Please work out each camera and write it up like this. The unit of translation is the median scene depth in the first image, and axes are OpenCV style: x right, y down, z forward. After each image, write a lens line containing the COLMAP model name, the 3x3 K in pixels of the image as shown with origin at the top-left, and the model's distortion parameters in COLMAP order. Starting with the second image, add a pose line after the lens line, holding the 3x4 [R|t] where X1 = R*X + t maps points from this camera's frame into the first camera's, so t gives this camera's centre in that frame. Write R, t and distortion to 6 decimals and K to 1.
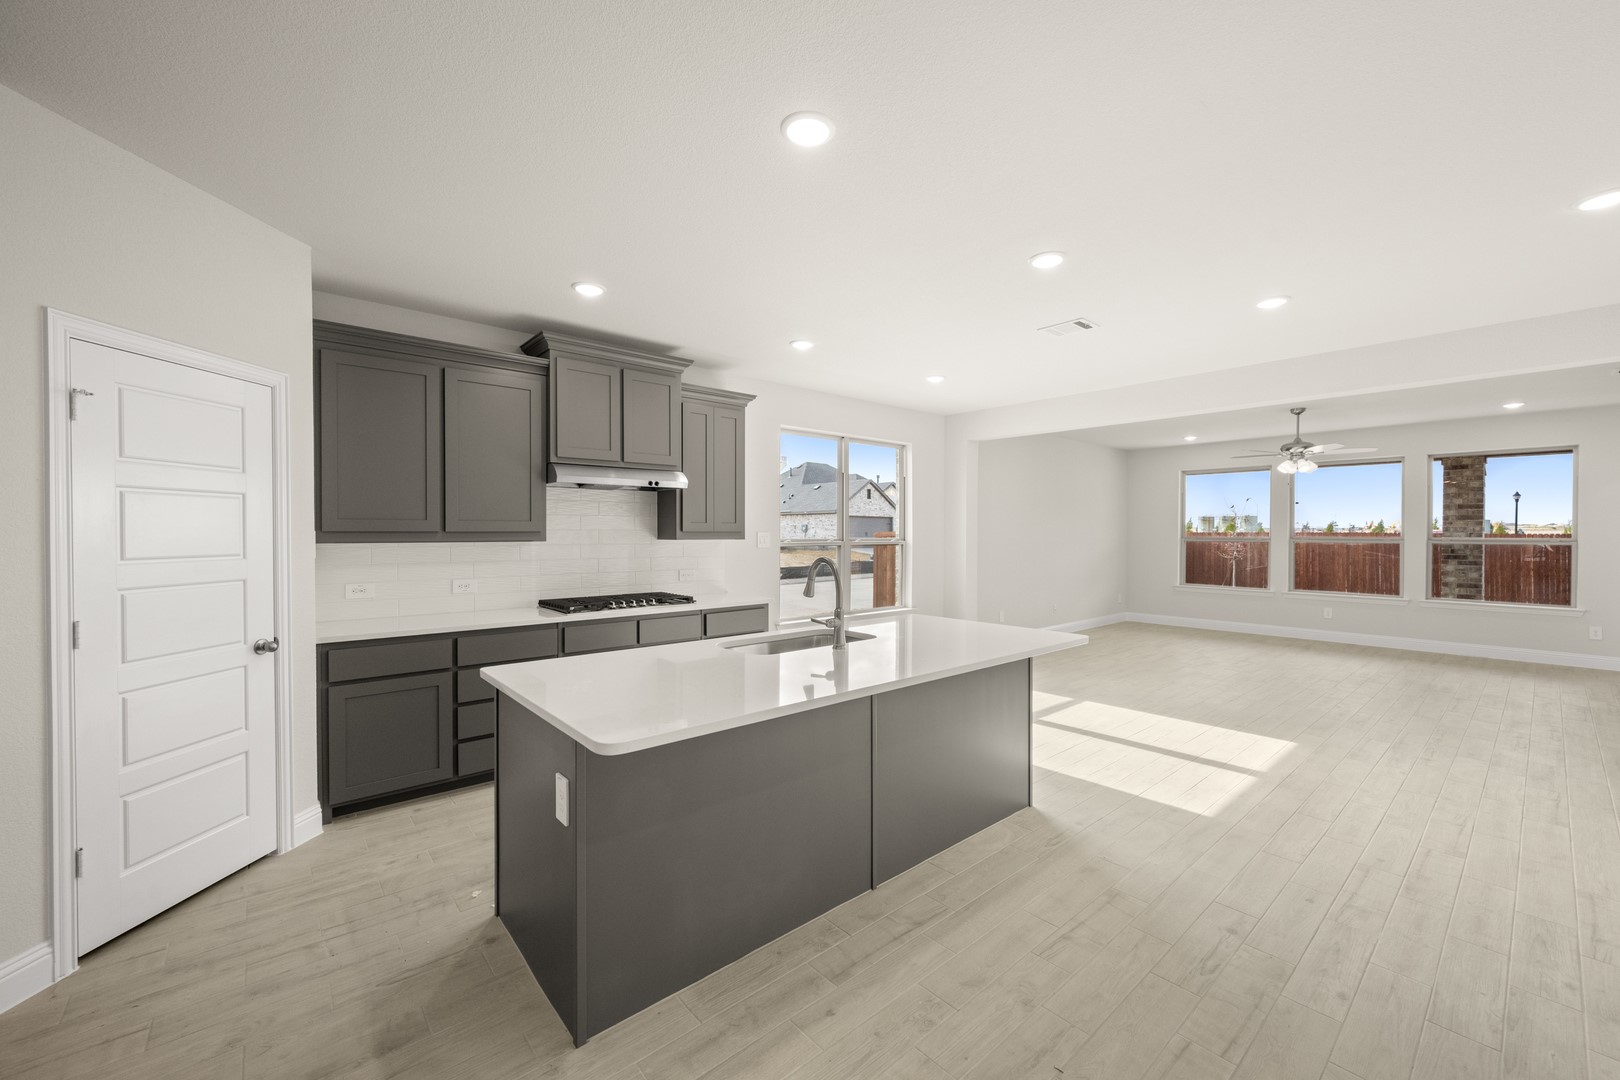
lens RADIAL K [[639.8, 0, 816.3], [0, 639.8, 536.3], [0, 0, 1]] dist [-0.000101, -0.000048]
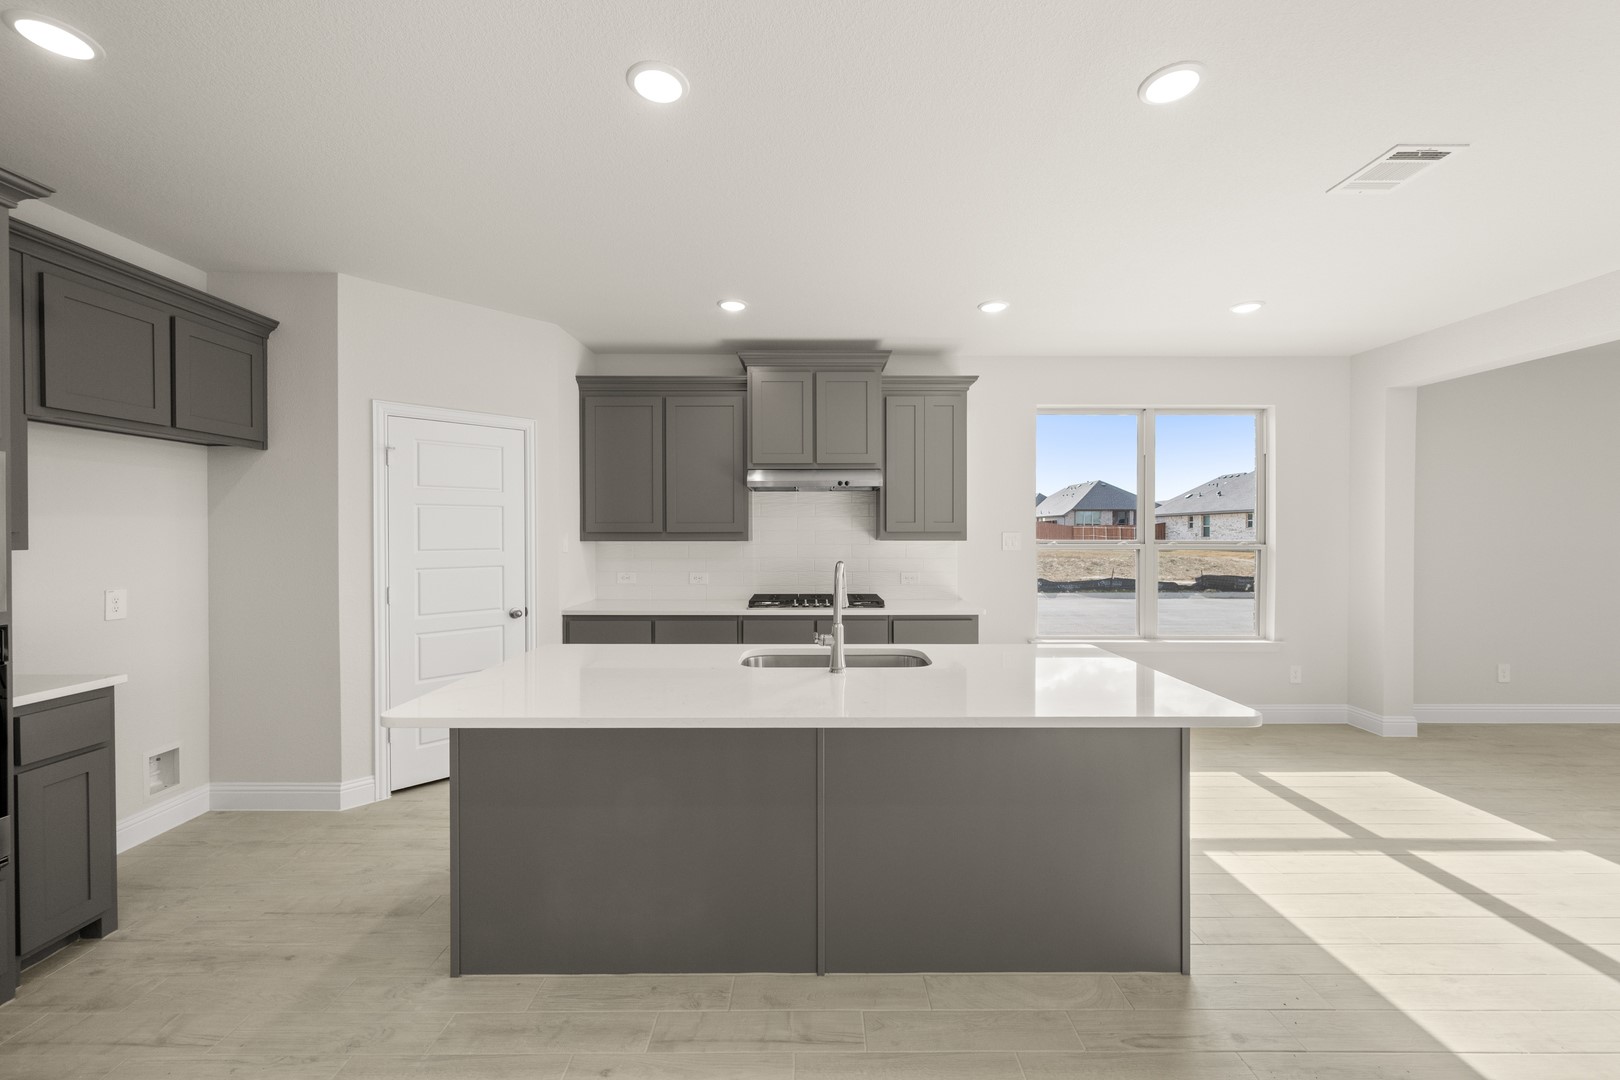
lens RADIAL K [[639.8, 0, 813.2], [0, 639.8, 538.3], [0, 0, 1]] dist [-0.000101, -0.000048]
pose [[0.754470, 0.005943, -0.656308, 0.426329], [-0.003678, 0.999982, 0.004826, -0.002729], [0.656324, -0.001227, 0.754478, 0.269037]]
